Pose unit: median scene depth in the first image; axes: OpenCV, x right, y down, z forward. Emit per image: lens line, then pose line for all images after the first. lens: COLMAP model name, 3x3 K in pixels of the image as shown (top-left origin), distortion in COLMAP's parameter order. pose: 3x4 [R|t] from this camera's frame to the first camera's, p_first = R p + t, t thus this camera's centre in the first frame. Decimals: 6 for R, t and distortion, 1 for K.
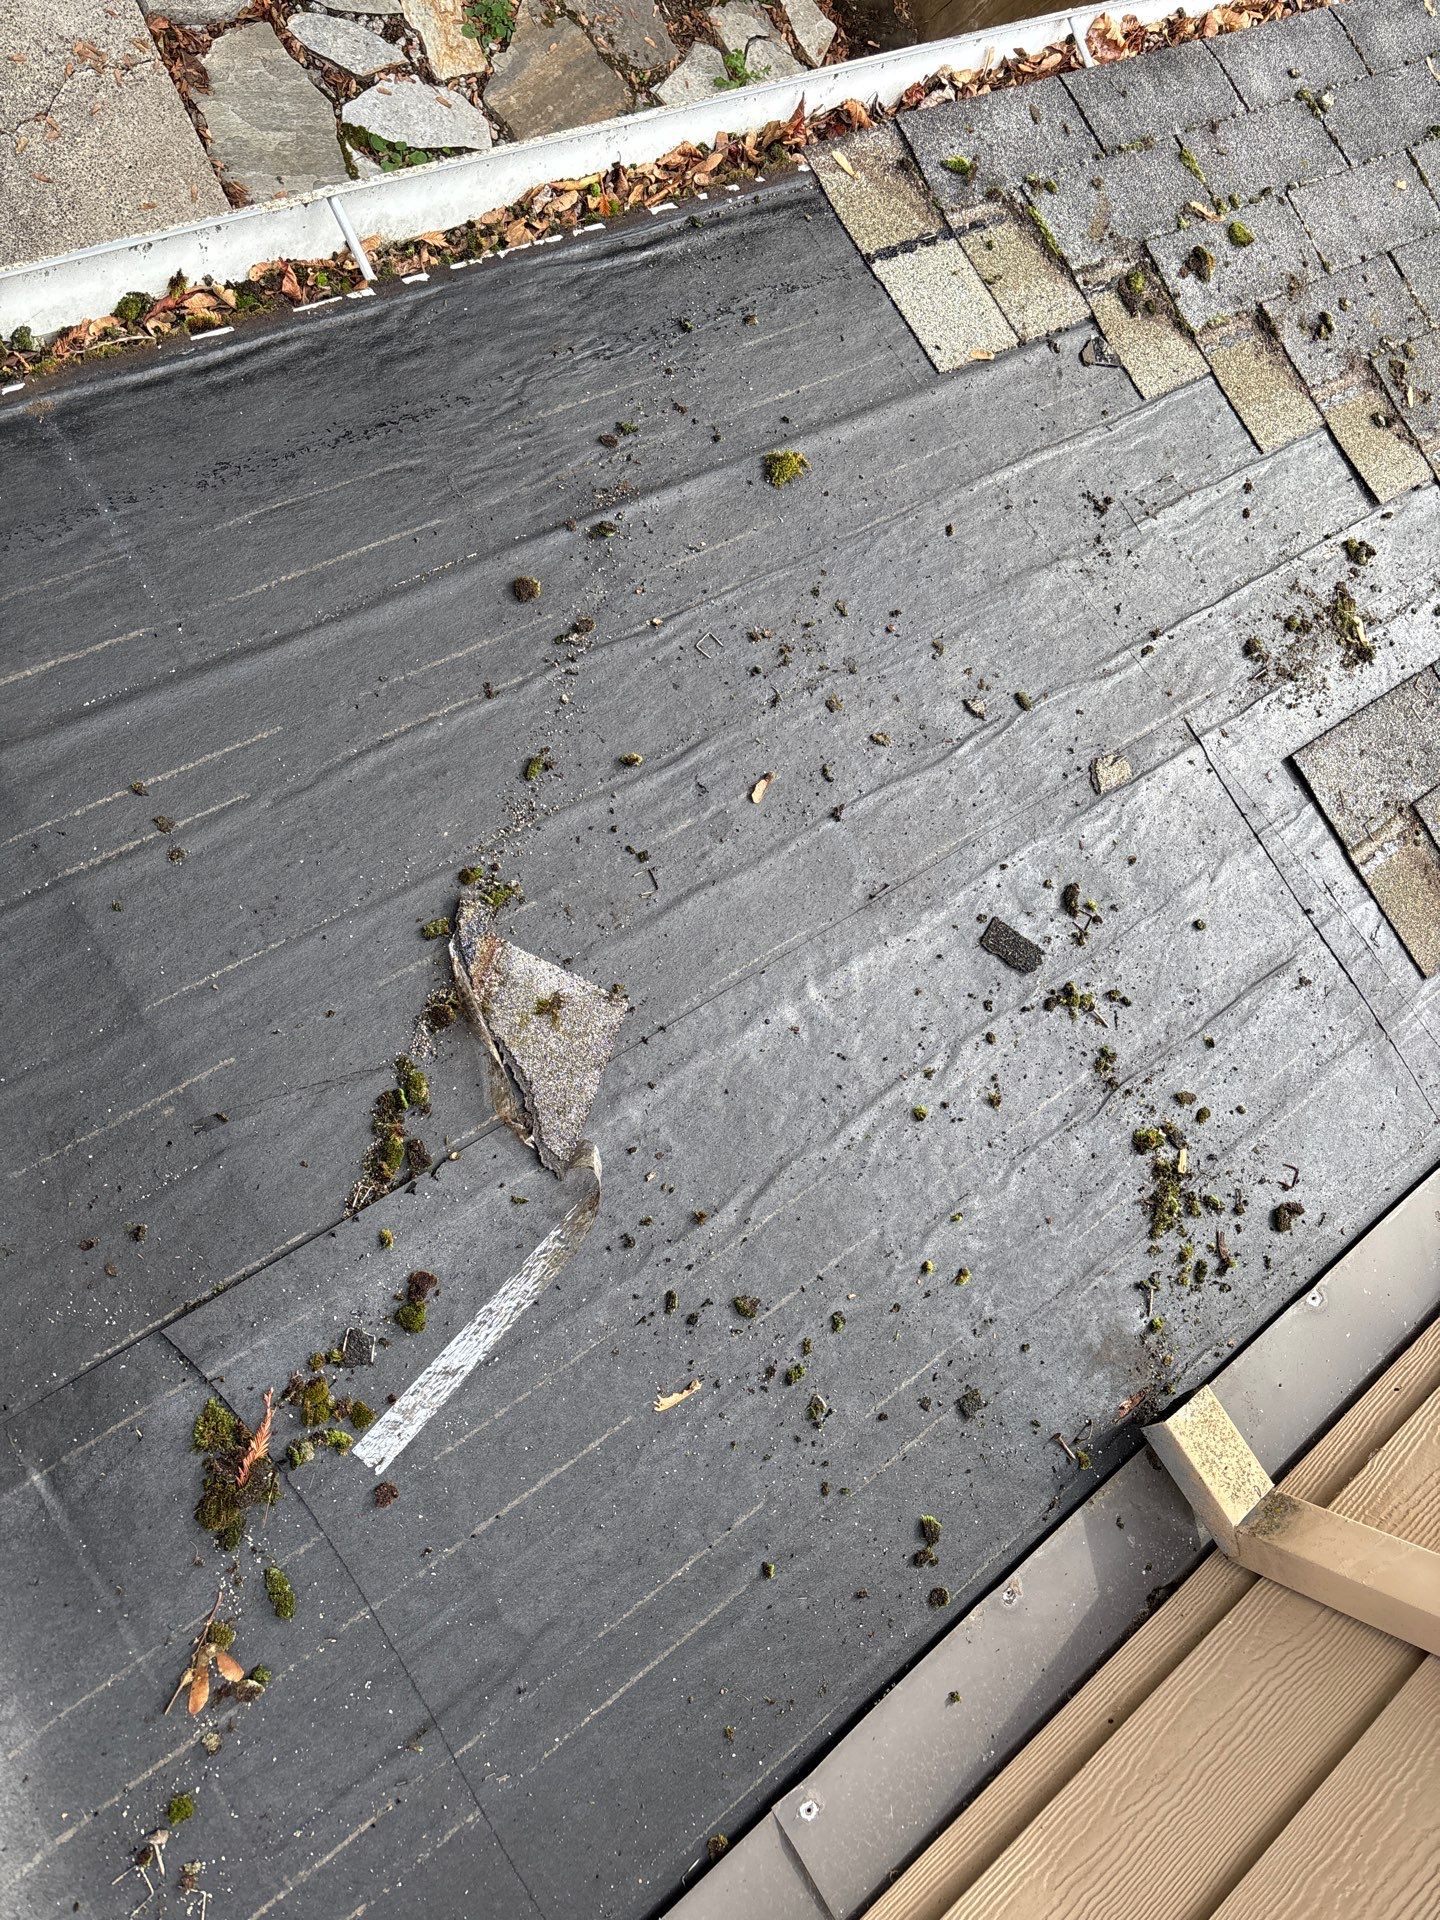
lens RADIAL K [[1461.0, 0, 720.0], [0, 1461.0, 960.0], [0, 0, 1]] dist [0.033401, -0.024173]
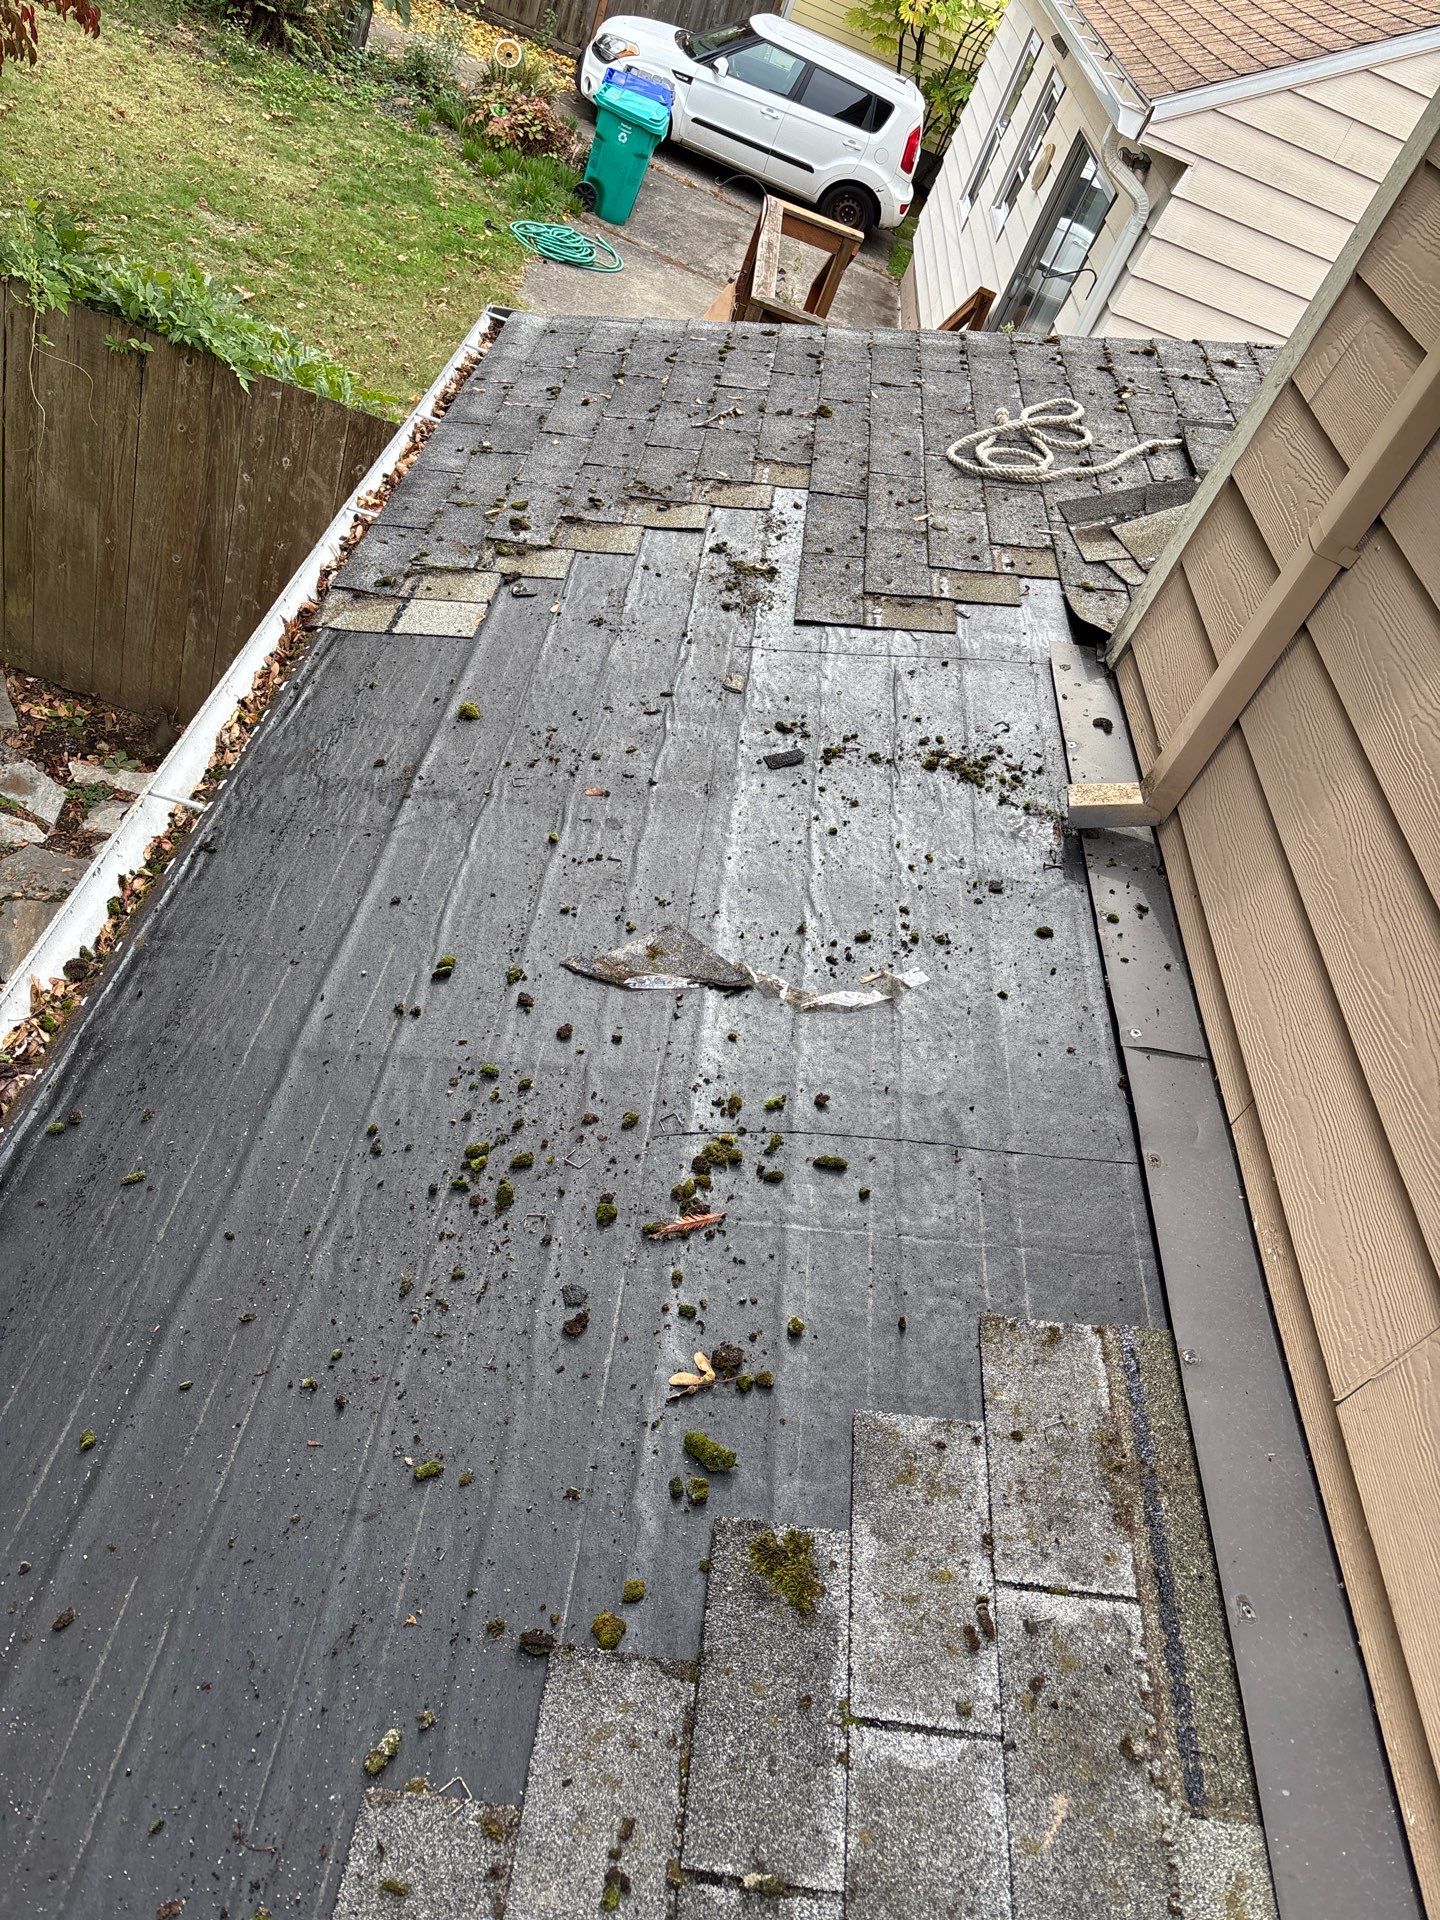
lens RADIAL K [[1362.0, 0, 704.5], [0, 1362.0, 933.7], [0, 0, 1]] dist [0.061088, -0.035126]
pose [[0.601750, -0.739798, 0.300992, -0.407677], [0.798539, 0.564475, -0.209054, 0.313362], [-0.015245, 0.366152, 0.930430, -0.290607]]
